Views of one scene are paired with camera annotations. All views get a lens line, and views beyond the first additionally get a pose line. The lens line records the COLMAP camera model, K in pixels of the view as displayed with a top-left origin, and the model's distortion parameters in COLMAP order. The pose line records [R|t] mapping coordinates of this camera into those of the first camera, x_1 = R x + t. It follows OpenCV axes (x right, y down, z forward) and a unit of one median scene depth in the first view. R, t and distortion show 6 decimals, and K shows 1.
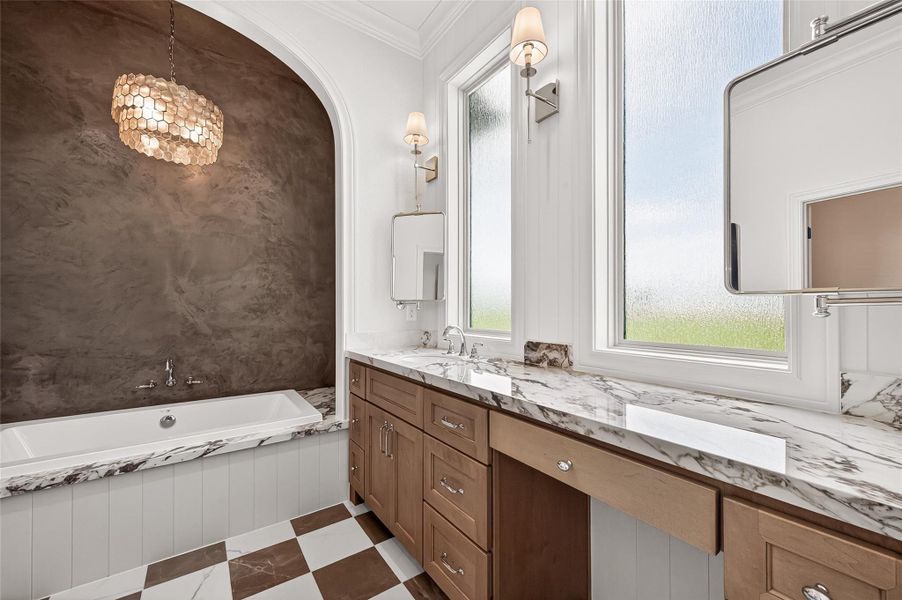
lens RADIAL K [[354.9, 0, 451.3], [0, 354.9, 302.6], [0, 0, 1]] dist [0.001416, -0.000348]
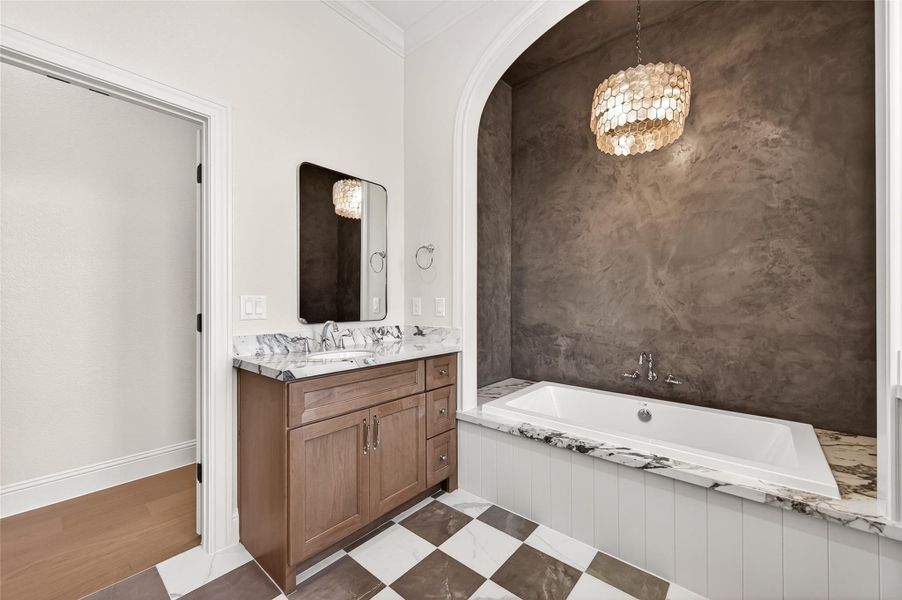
lens RADIAL K [[354.9, 0, 451.3], [0, 354.9, 302.6], [0, 0, 1]] dist [0.001416, -0.000348]
pose [[0.255644, 0.000049, -0.966771, 0.021338], [0.017231, 0.999841, 0.004607, 0.004987], [0.966617, -0.017836, 0.255602, 0.212935]]
